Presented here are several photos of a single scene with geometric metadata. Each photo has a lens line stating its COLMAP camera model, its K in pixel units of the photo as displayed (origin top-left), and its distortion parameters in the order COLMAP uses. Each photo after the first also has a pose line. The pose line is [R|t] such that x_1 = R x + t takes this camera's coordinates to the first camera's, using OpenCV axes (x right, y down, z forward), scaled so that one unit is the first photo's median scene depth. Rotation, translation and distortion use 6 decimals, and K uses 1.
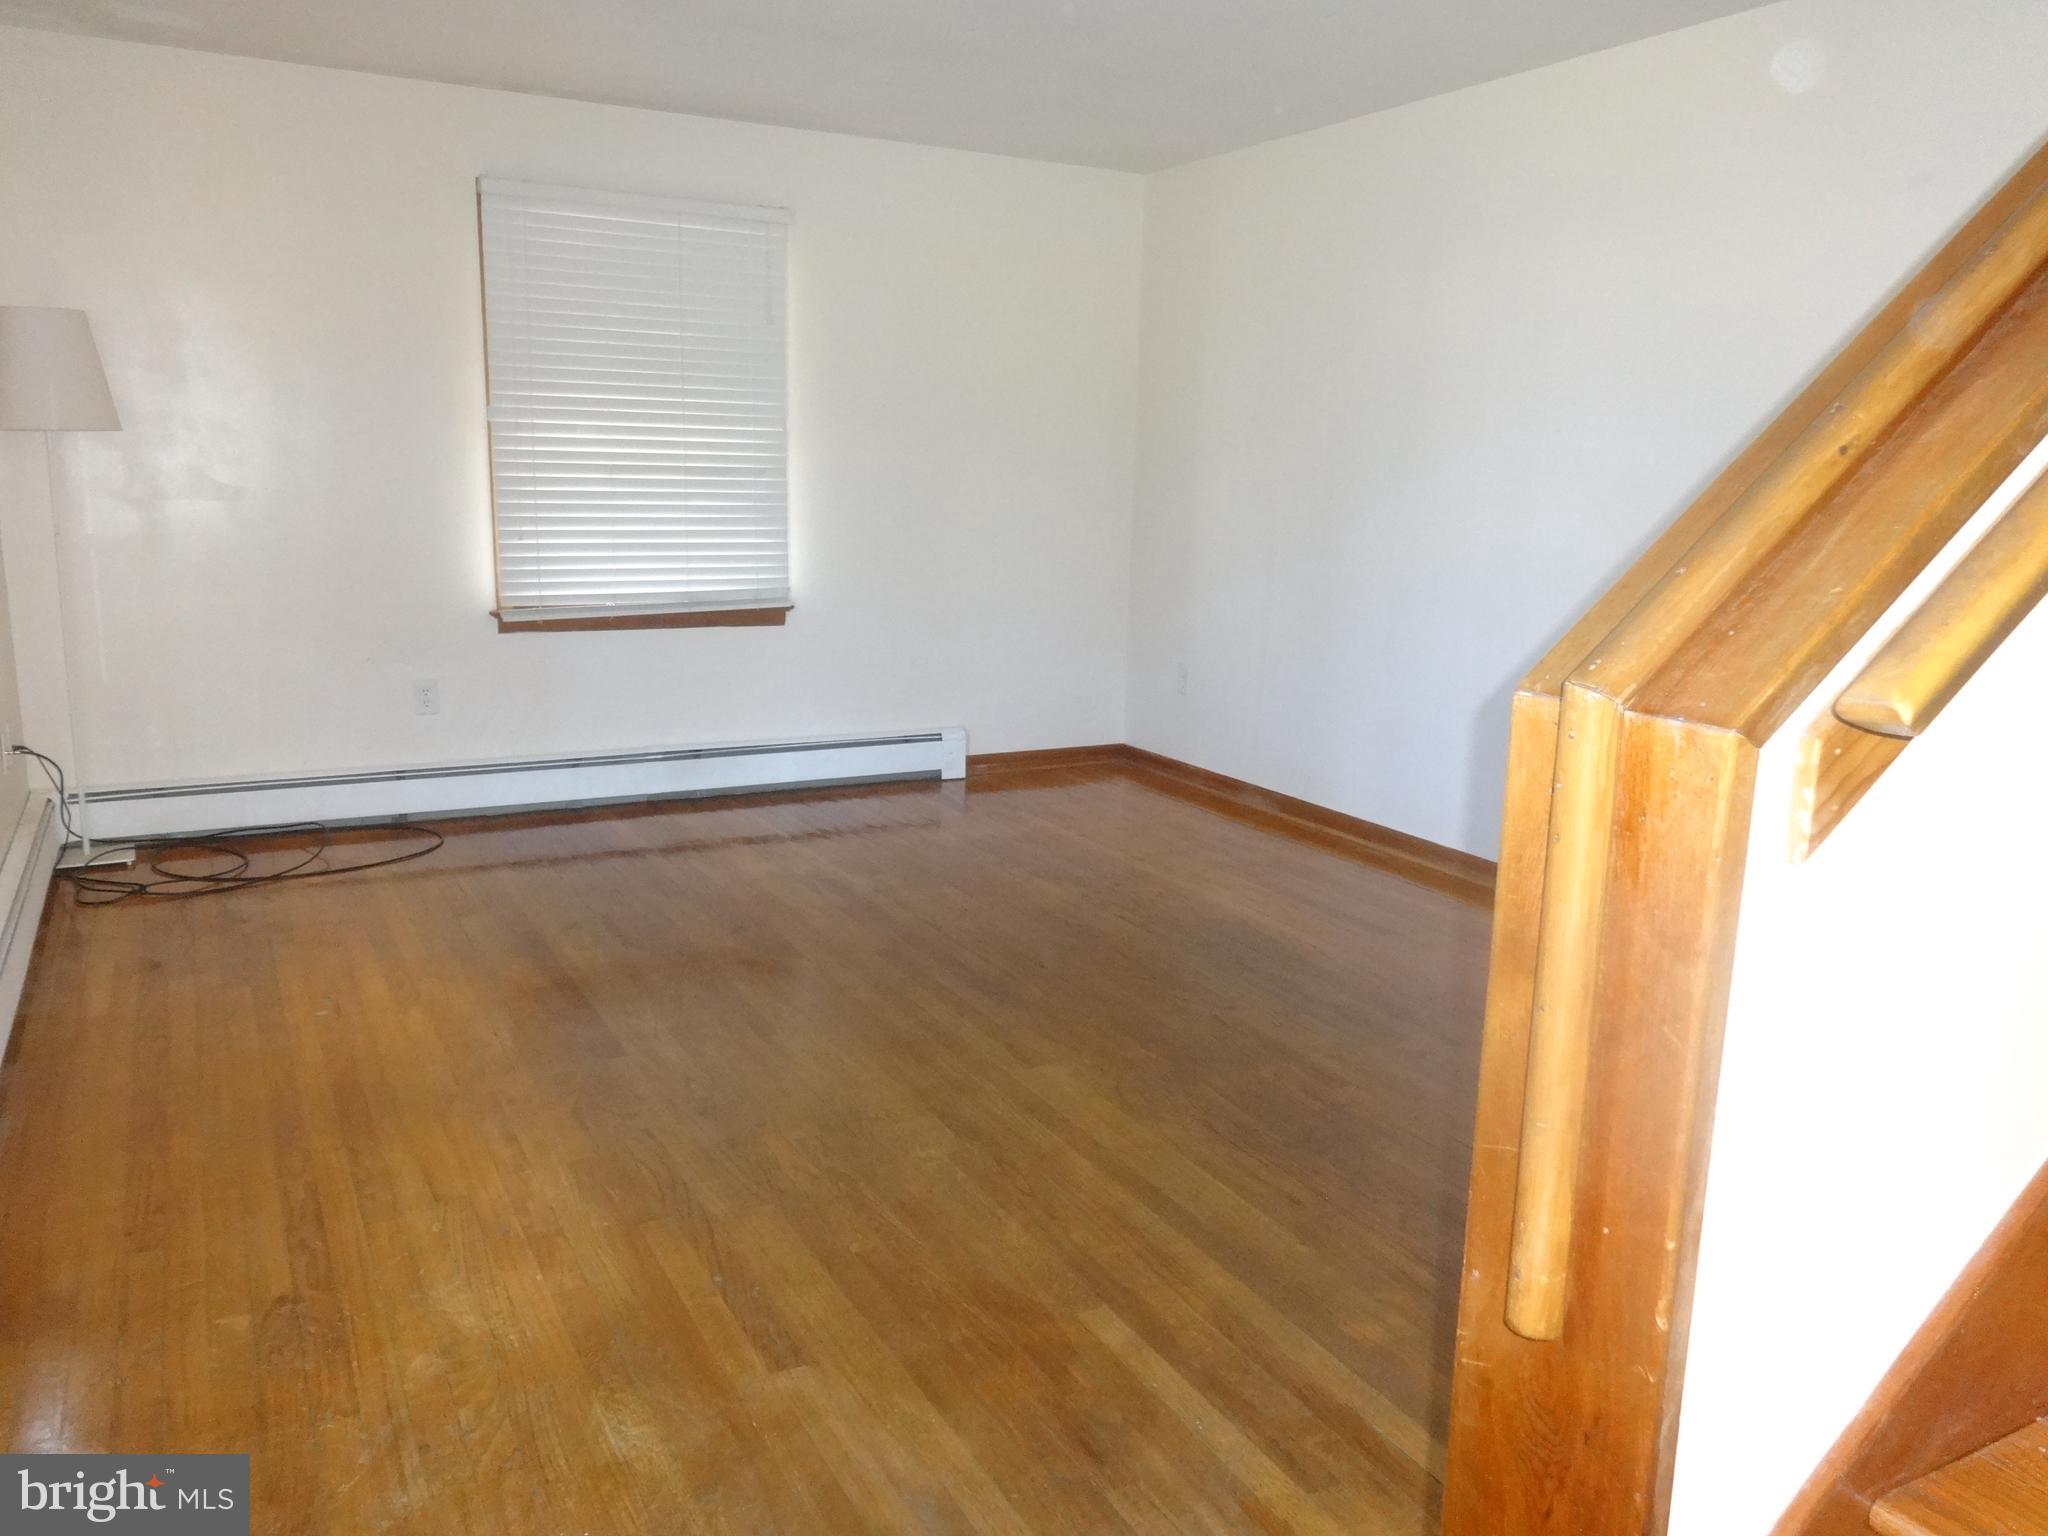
lens RADIAL K [[1573.8, 0, 1024.0], [0, 1573.8, 768.0], [0, 0, 1]] dist [0.020251, 0.004005]
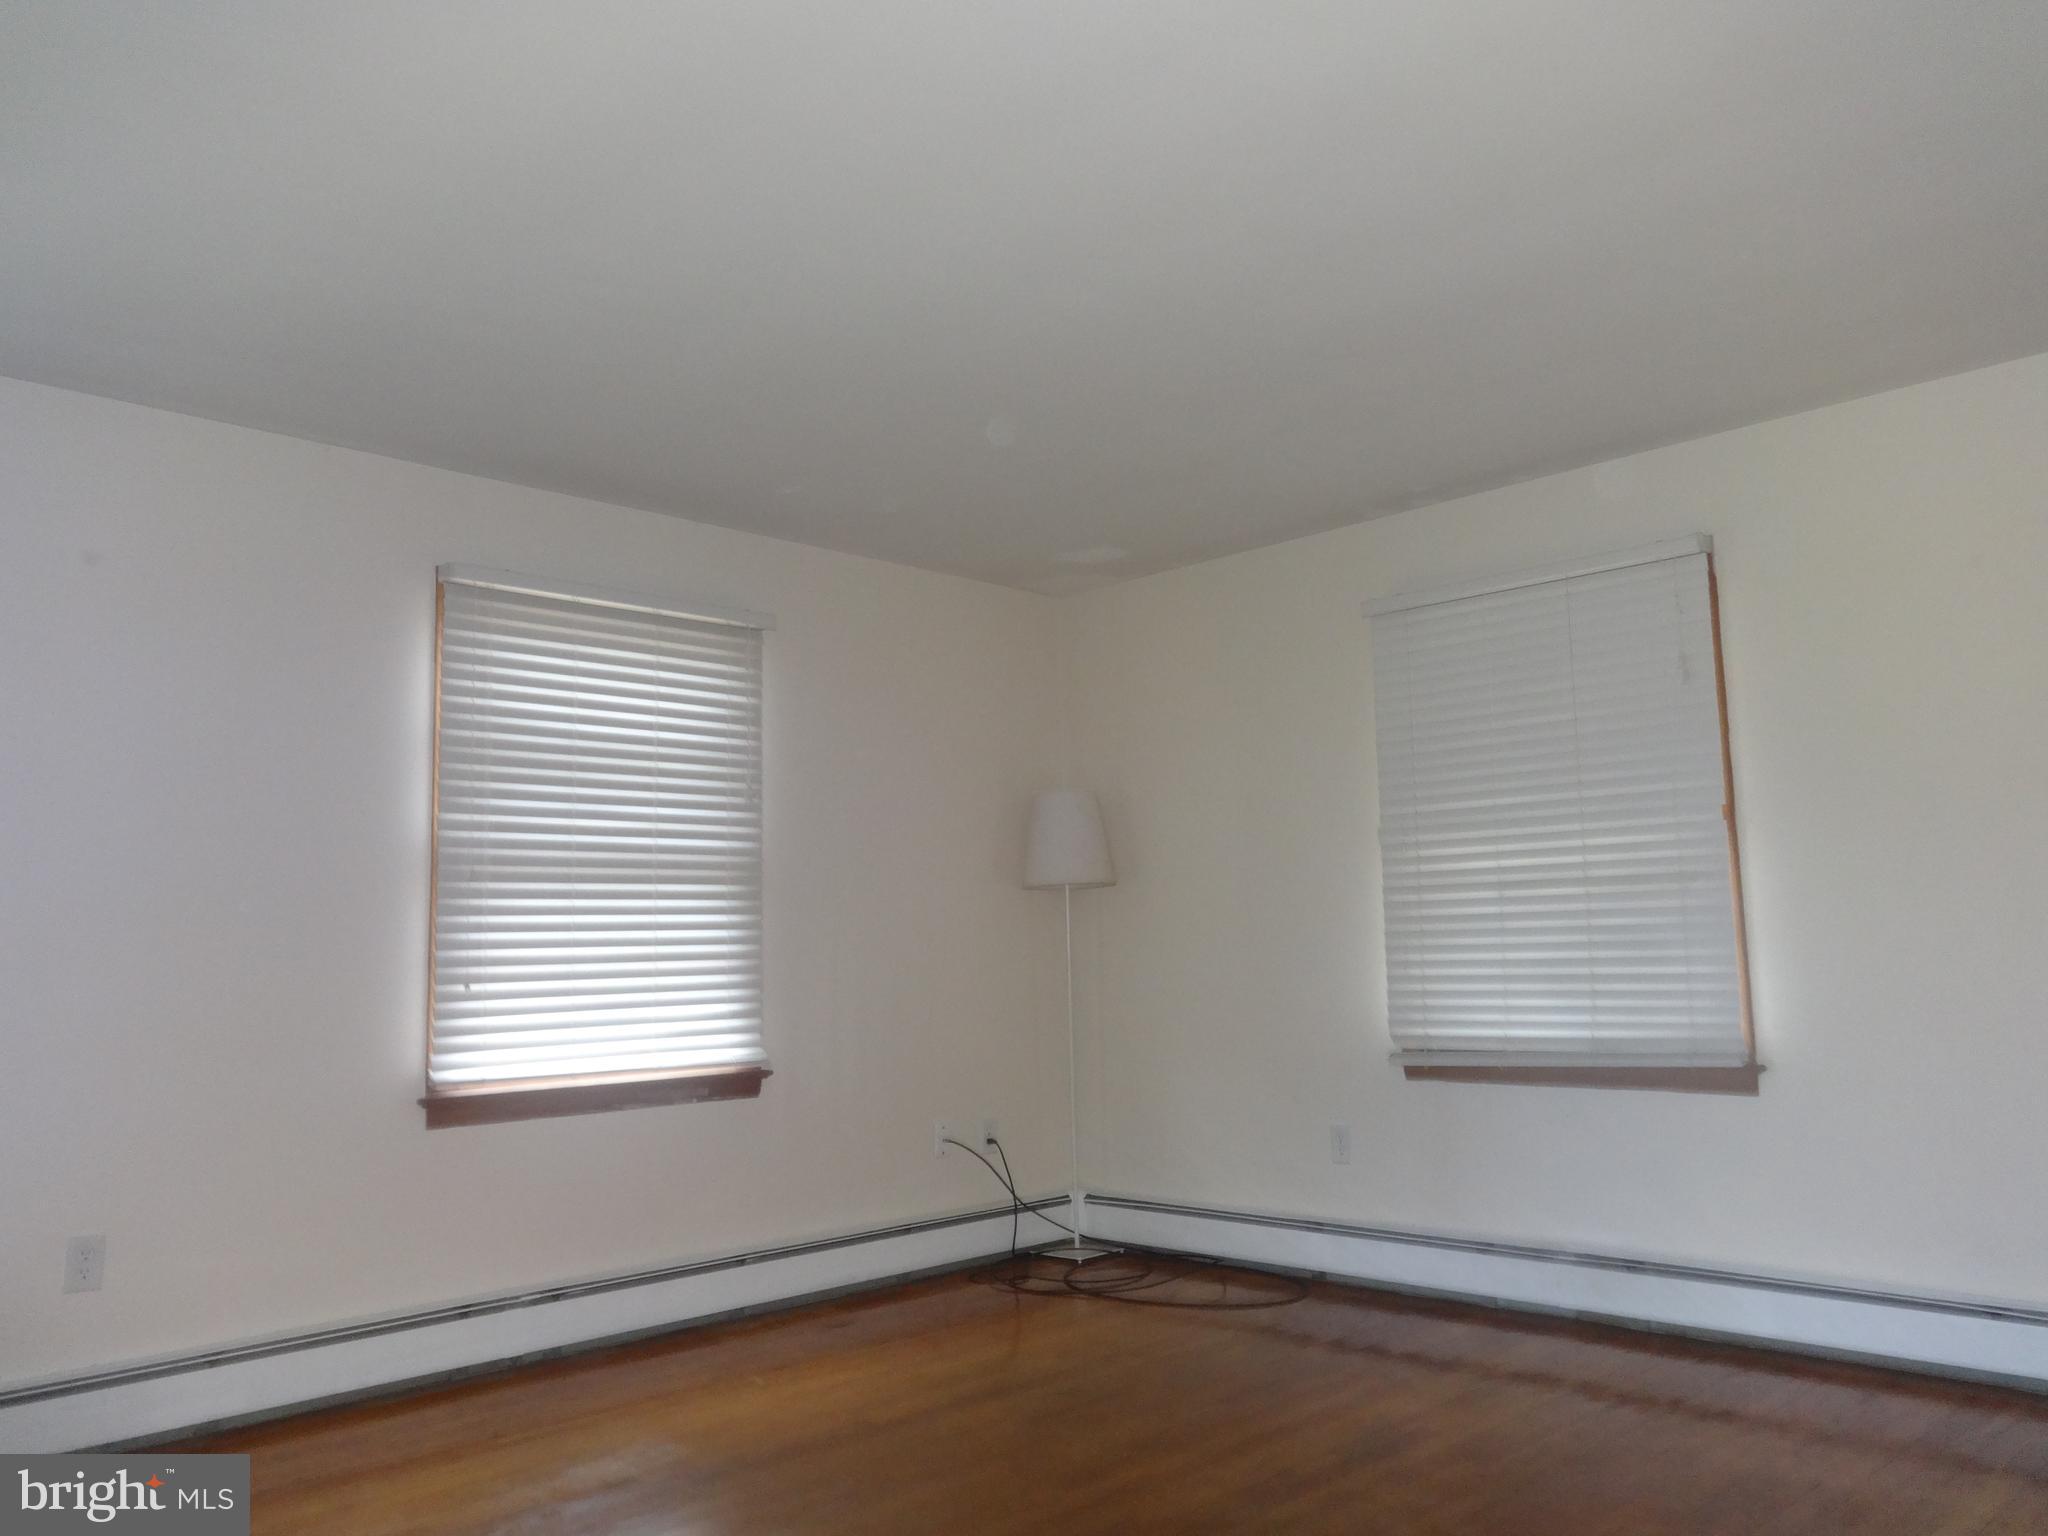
lens RADIAL K [[1573.8, 0, 1024.0], [0, 1573.8, 768.0], [0, 0, 1]] dist [0.020251, 0.004005]
pose [[0.298749, -0.146616, -0.943002, 0.457822], [-0.153510, 0.967878, -0.199116, -0.045487], [0.941905, 0.204246, 0.266645, 0.529446]]
